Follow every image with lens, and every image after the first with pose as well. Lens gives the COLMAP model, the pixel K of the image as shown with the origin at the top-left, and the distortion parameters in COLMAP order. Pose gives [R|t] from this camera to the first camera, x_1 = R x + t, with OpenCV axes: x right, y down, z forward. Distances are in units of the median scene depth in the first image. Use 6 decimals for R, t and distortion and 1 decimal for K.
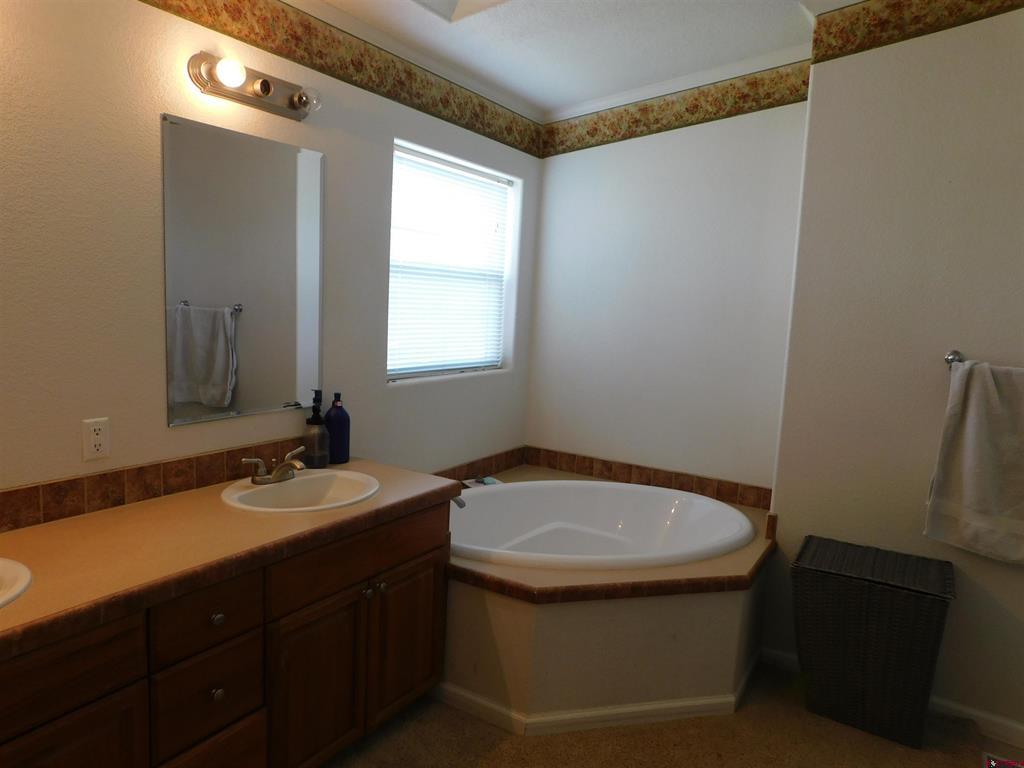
lens RADIAL K [[687.0, 0, 512.0], [0, 687.0, 384.0], [0, 0, 1]] dist [-0.060309, 0.061291]
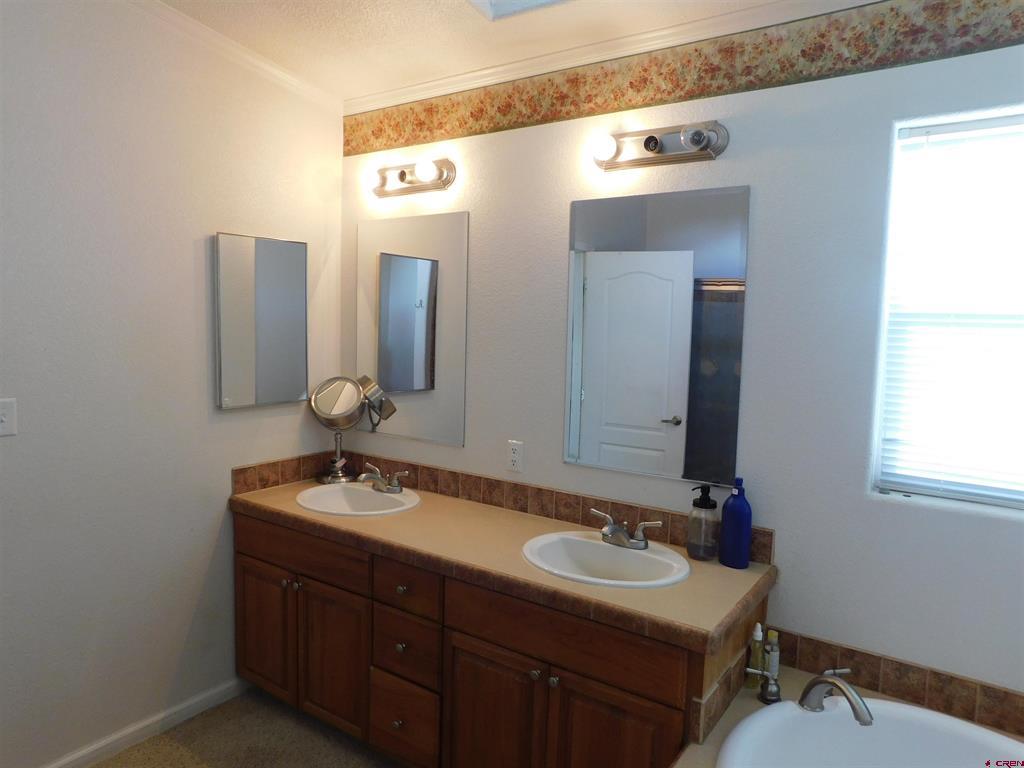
lens RADIAL K [[687.0, 0, 512.0], [0, 687.0, 384.0], [0, 0, 1]] dist [-0.060309, 0.061291]
pose [[-0.045252, 0.043872, -0.998012, 0.657191], [-0.152959, 0.986951, 0.050321, -0.114125], [0.987196, 0.154932, -0.037951, 0.906164]]
